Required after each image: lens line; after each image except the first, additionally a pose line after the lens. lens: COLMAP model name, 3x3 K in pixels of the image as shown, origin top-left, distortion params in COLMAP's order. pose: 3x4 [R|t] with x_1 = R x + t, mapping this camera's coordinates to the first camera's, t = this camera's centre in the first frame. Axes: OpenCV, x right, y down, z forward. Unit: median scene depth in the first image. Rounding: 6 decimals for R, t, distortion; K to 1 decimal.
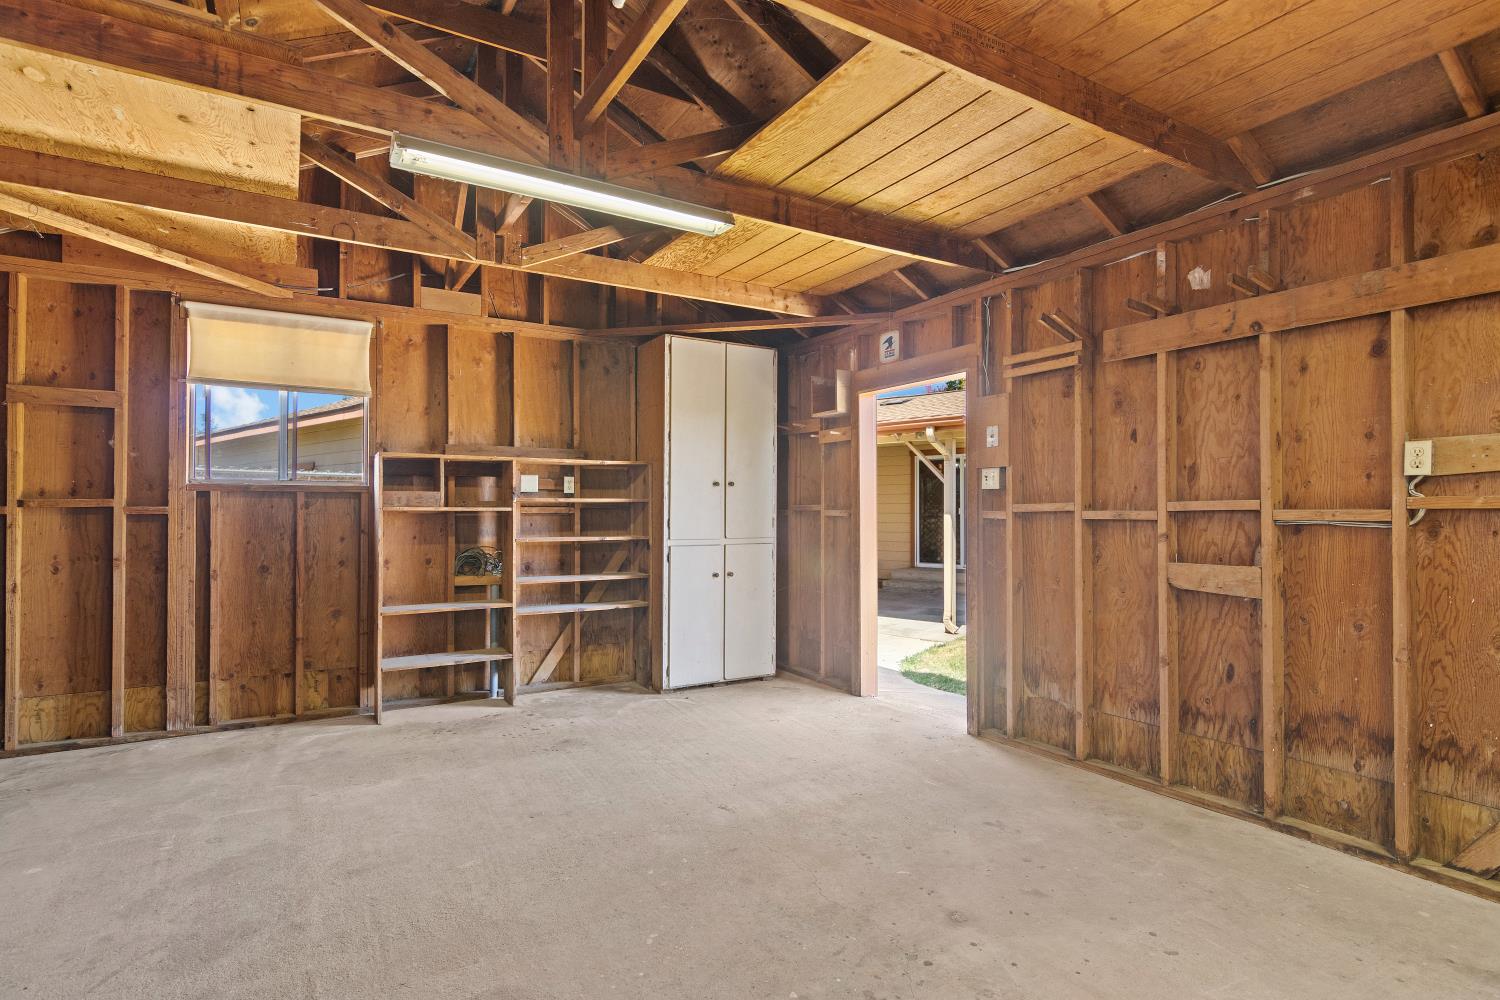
lens RADIAL K [[762.0, 0, 751.9], [0, 762.0, 509.9], [0, 0, 1]] dist [-0.003769, 0.000320]
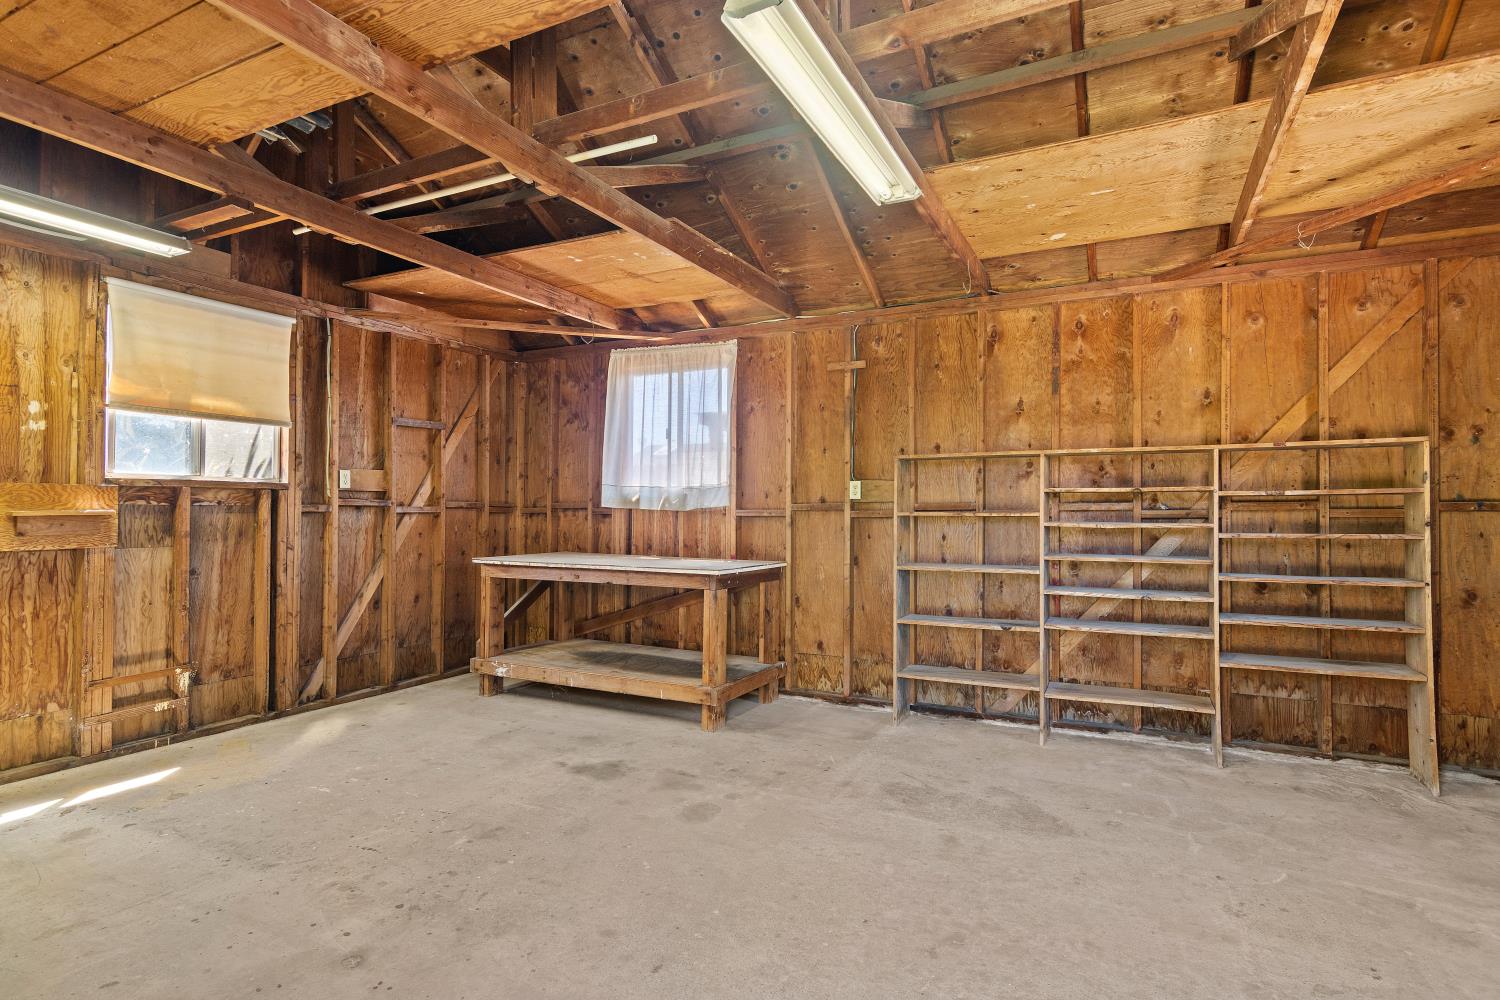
lens RADIAL K [[762.0, 0, 751.9], [0, 762.0, 509.9], [0, 0, 1]] dist [-0.003769, 0.000320]
pose [[-0.848203, -0.004022, -0.529657, 0.271470], [-0.005207, 0.999986, 0.000746, -0.000320], [0.529646, 0.003391, -0.848212, 1.561895]]
